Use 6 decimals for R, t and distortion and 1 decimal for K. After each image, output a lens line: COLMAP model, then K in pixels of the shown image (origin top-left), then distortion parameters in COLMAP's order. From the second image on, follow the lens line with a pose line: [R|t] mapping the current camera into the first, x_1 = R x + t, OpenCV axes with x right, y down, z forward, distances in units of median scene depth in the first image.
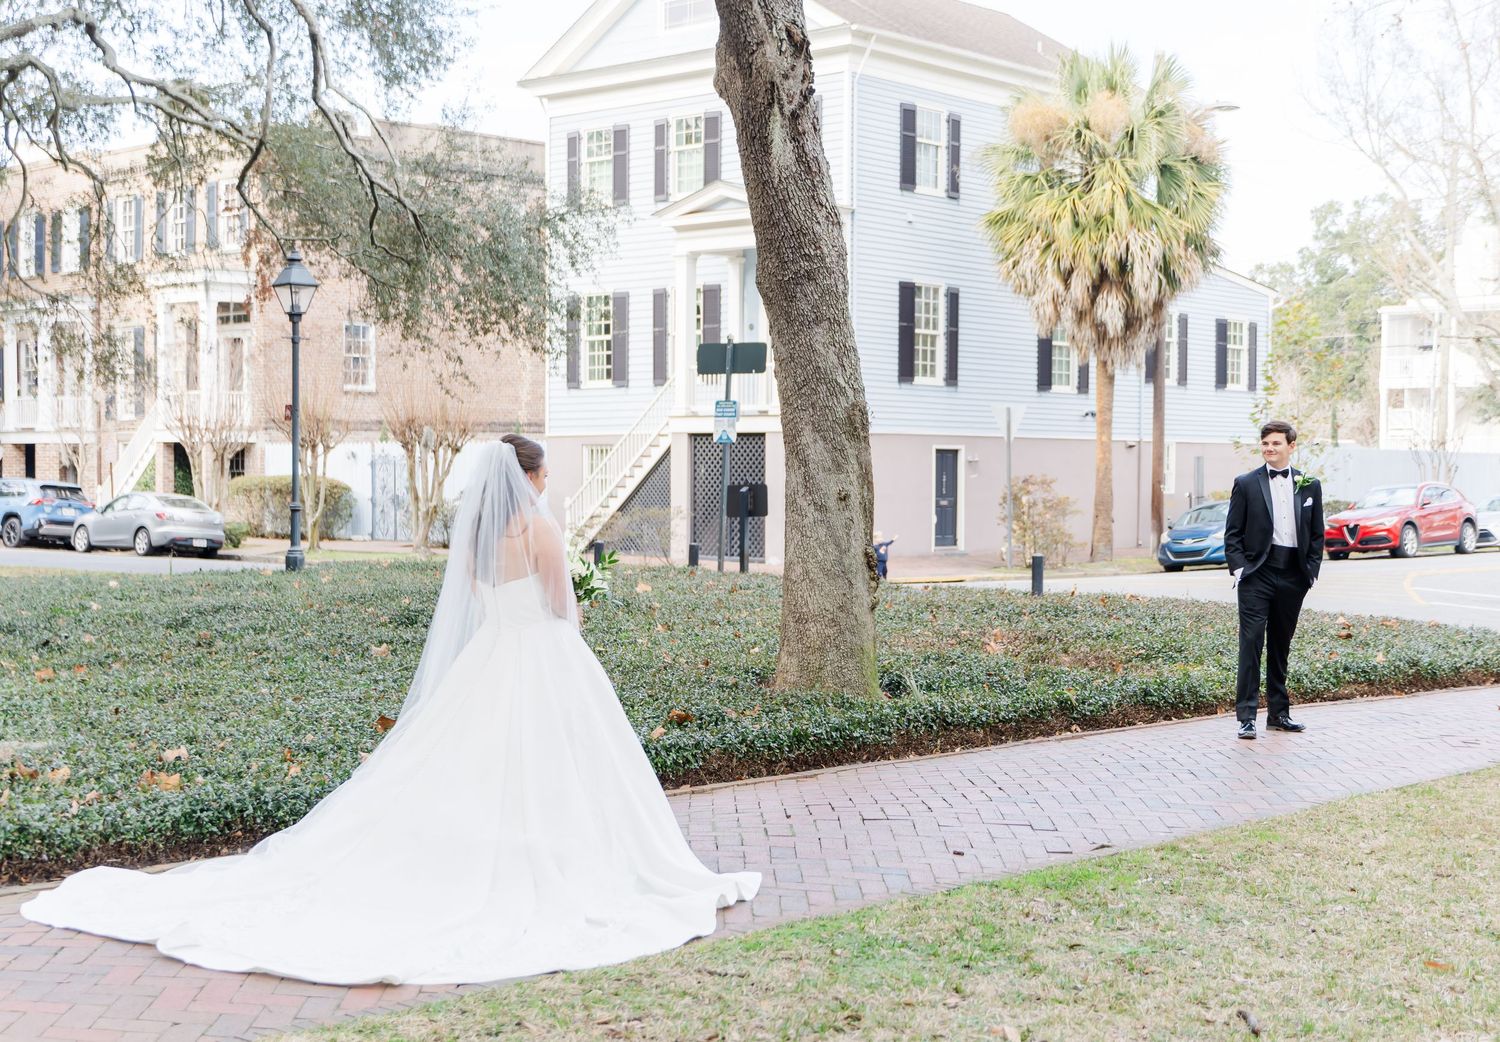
lens RADIAL K [[2376.1, 0, 751.5], [0, 2376.1, 525.3], [0, 0, 1]] dist [-0.053891, 0.000000]
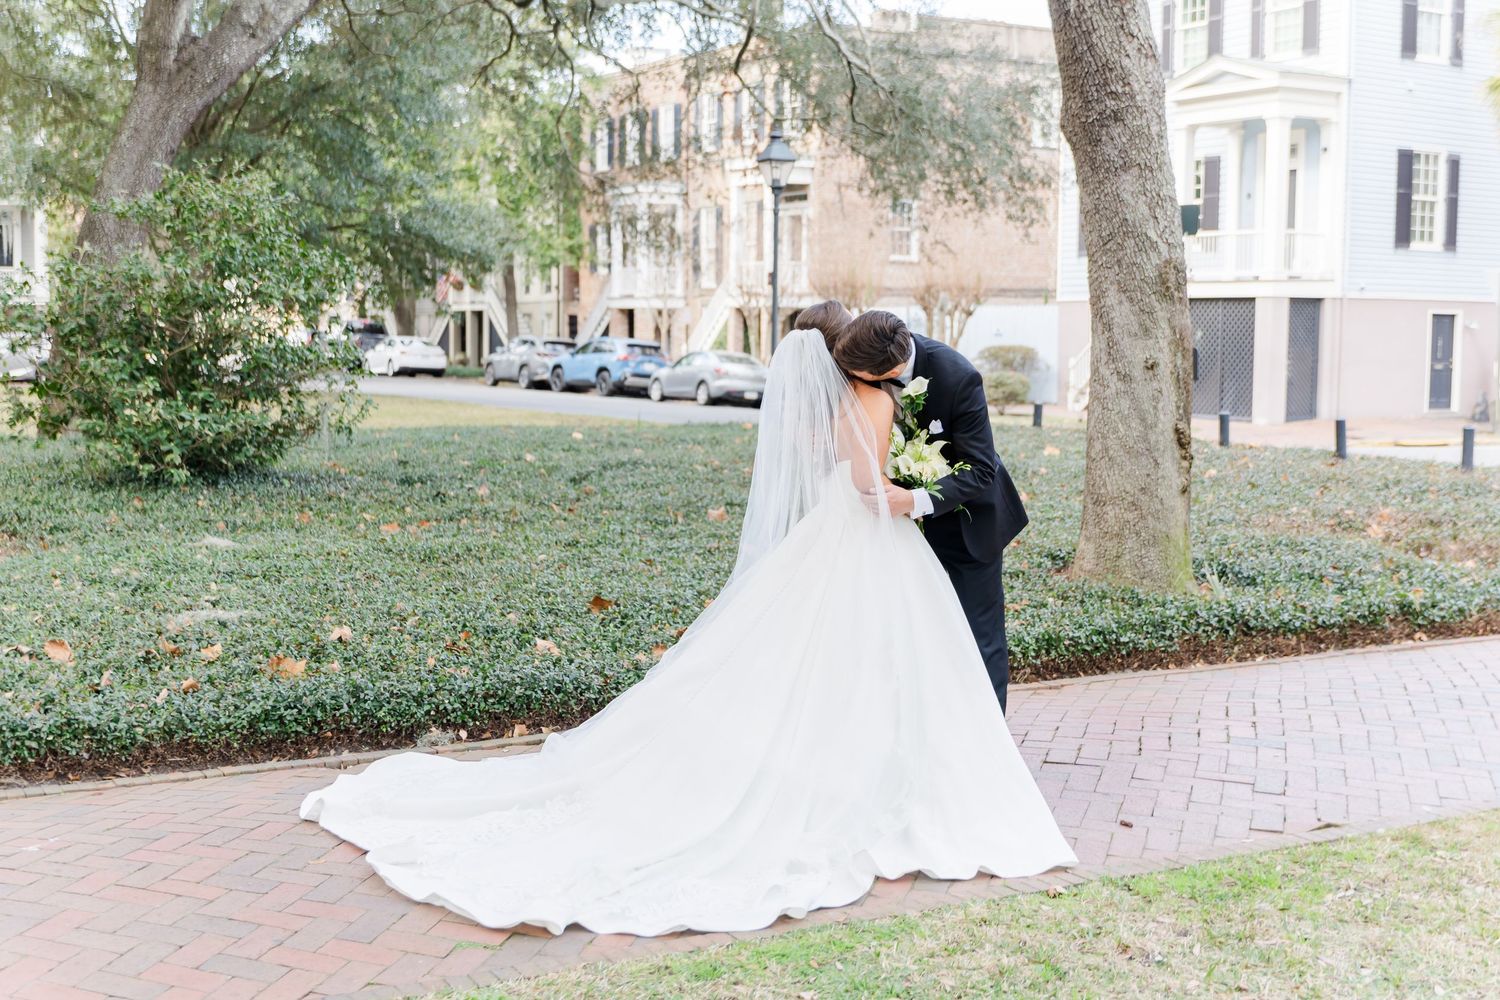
lens RADIAL K [[1863.1, 0, 748.7], [0, 1863.1, 498.0], [0, 0, 1]] dist [-0.075306, 0.000000]
pose [[0.942169, 0.031623, -0.333643, 0.126748], [-0.009262, 0.997615, 0.068398, -0.008356], [0.335010, -0.061353, 0.940215, 0.284699]]
